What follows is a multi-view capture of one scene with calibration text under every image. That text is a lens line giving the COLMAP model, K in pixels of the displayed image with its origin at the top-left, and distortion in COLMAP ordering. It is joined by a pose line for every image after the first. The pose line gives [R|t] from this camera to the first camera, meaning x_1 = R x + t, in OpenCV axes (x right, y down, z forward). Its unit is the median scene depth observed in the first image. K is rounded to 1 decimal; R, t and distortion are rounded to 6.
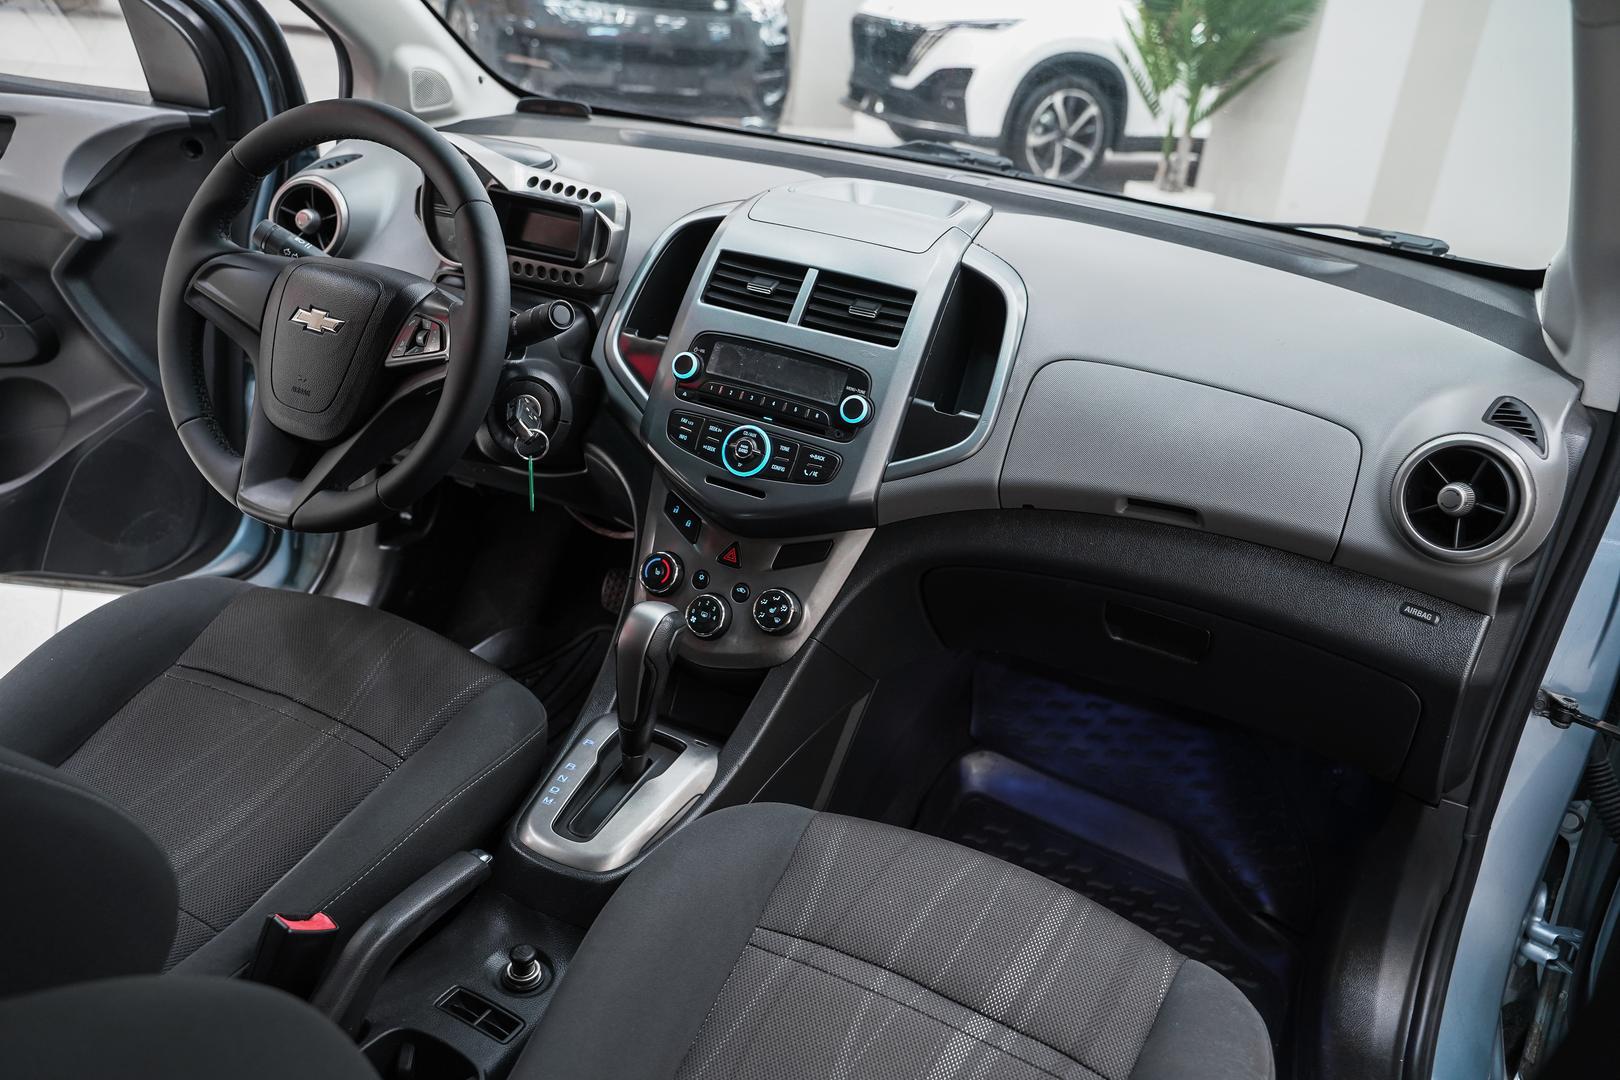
lens RADIAL K [[1305.0, 0, 810.0], [0, 1305.0, 540.0], [0, 0, 1]] dist [-0.006459, -0.005379]
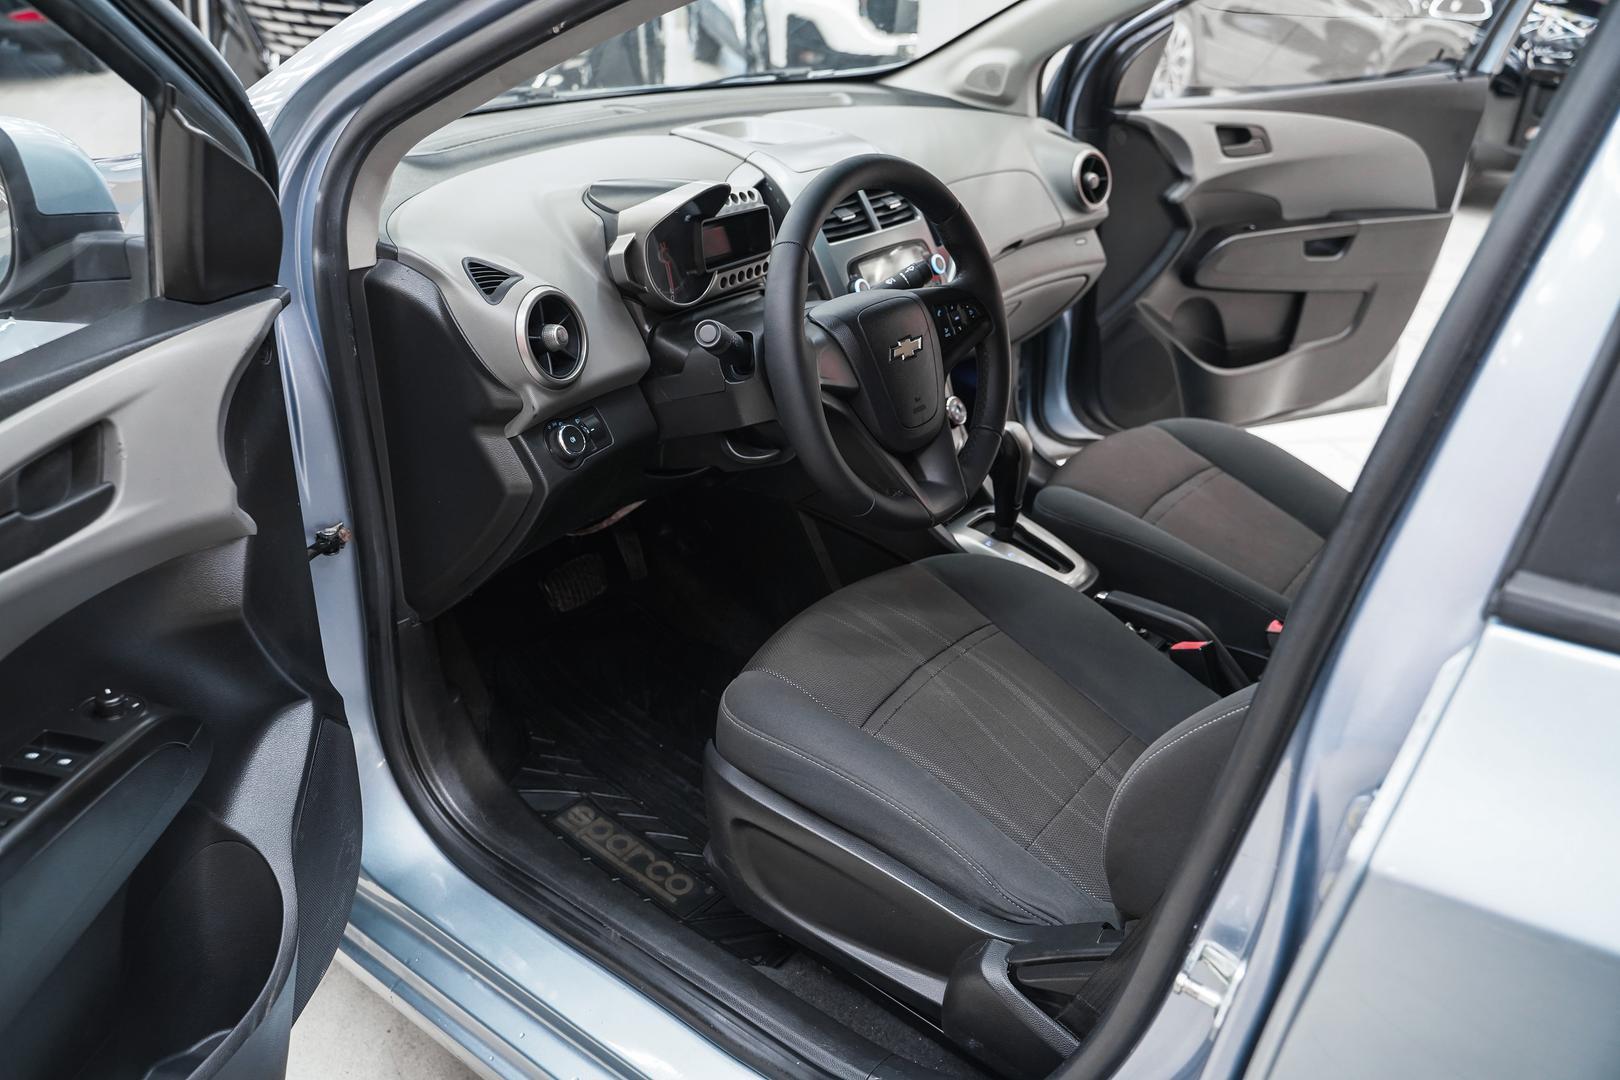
lens RADIAL K [[1305.0, 0, 810.0], [0, 1305.0, 540.0], [0, 0, 1]] dist [-0.006459, -0.005379]
pose [[0.188077, -0.527488, 0.828483, -1.331774], [0.371278, 0.819127, 0.437246, -0.523422], [-0.909274, 0.225362, 0.349903, 0.650025]]
